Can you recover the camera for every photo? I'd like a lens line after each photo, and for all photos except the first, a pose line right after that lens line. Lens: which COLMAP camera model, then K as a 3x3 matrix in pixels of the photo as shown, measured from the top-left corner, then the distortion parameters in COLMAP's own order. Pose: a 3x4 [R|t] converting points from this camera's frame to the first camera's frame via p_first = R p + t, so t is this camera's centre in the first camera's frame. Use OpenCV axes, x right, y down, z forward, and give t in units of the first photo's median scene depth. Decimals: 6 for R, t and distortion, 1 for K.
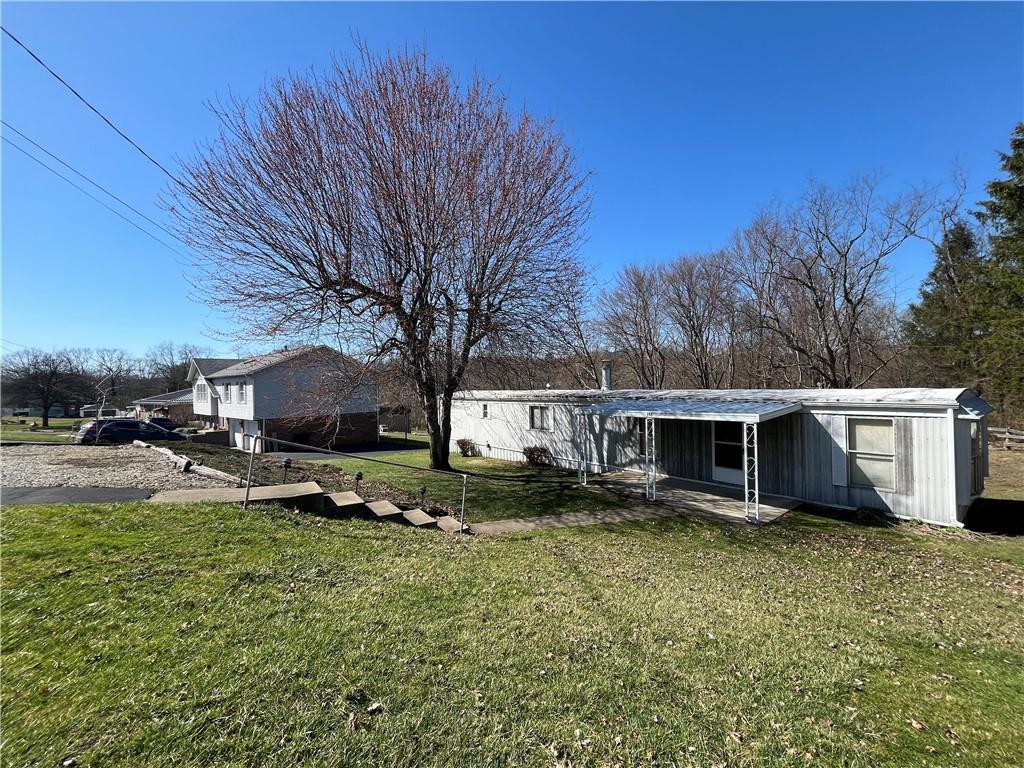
lens RADIAL K [[410.5, 0, 512.0], [0, 410.5, 384.0], [0, 0, 1]] dist [-0.000948, 0.000006]
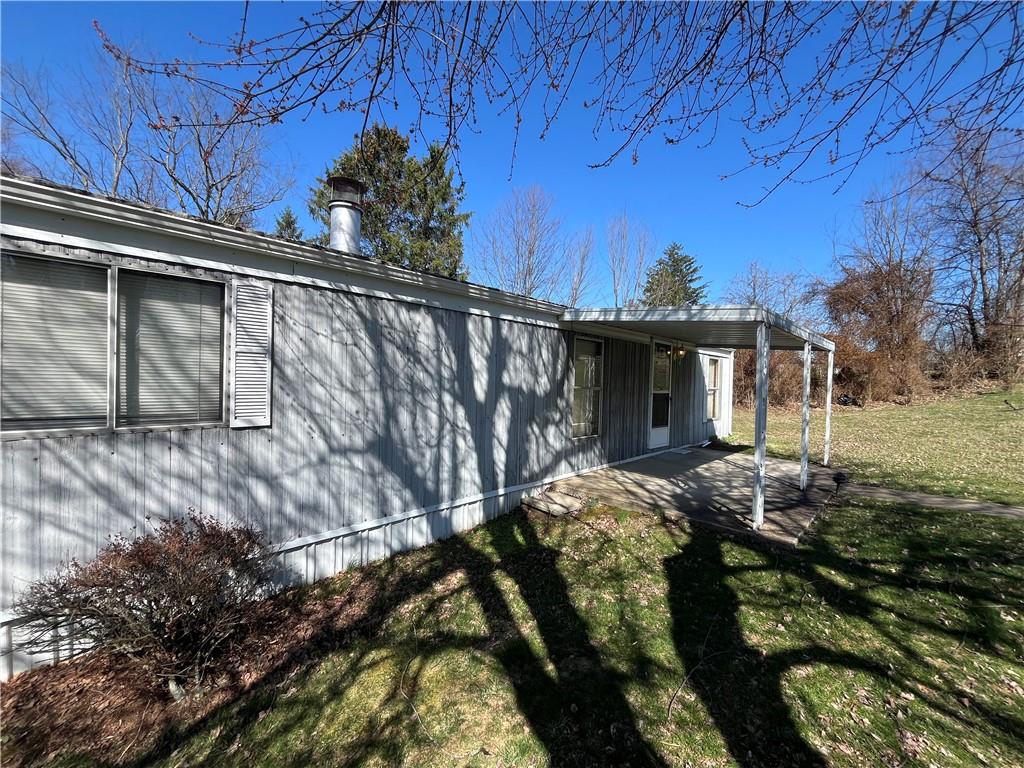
lens RADIAL K [[410.5, 0, 512.0], [0, 410.5, 384.0], [0, 0, 1]] dist [-0.000948, 0.000006]
pose [[-0.158738, 0.008583, 0.987283, -0.134759], [-0.032269, 0.999383, -0.013876, 0.138835], [-0.986793, -0.034061, -0.158363, 1.282795]]
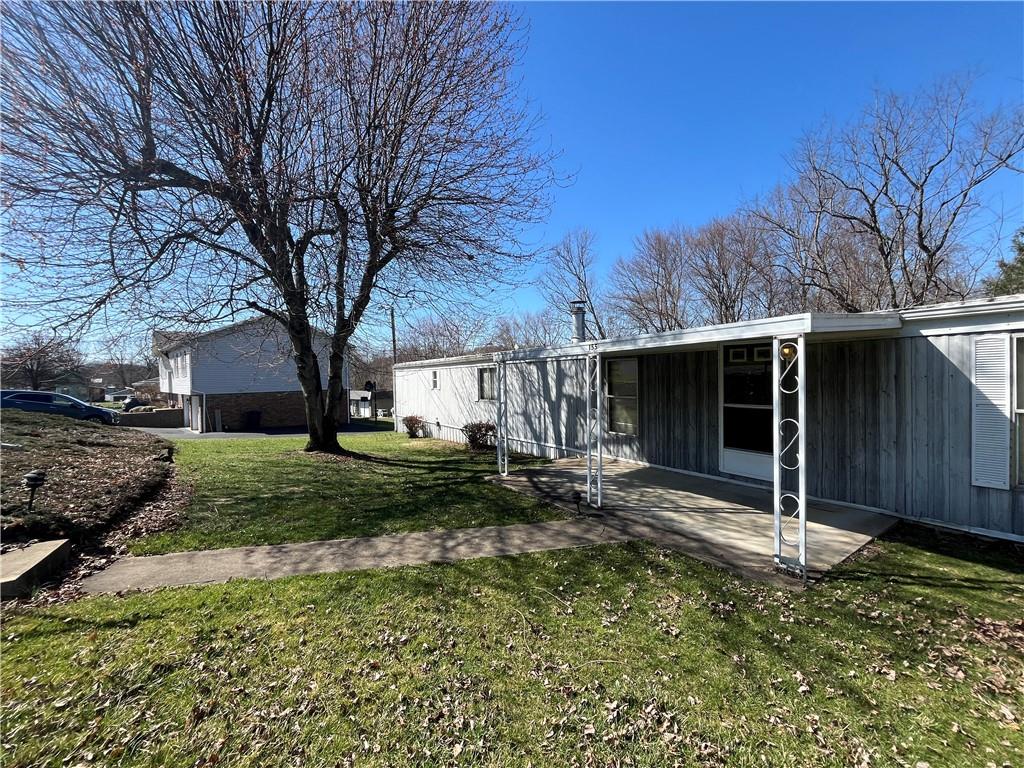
lens RADIAL K [[414.2, 0, 512.0], [0, 414.2, 384.0], [0, 0, 1]] dist [-0.001769, -0.000214]
pose [[0.997814, 0.003815, -0.065974, 0.230413], [-0.002183, 0.999690, 0.024790, 0.094836], [0.066048, -0.024592, 0.997513, 0.394250]]
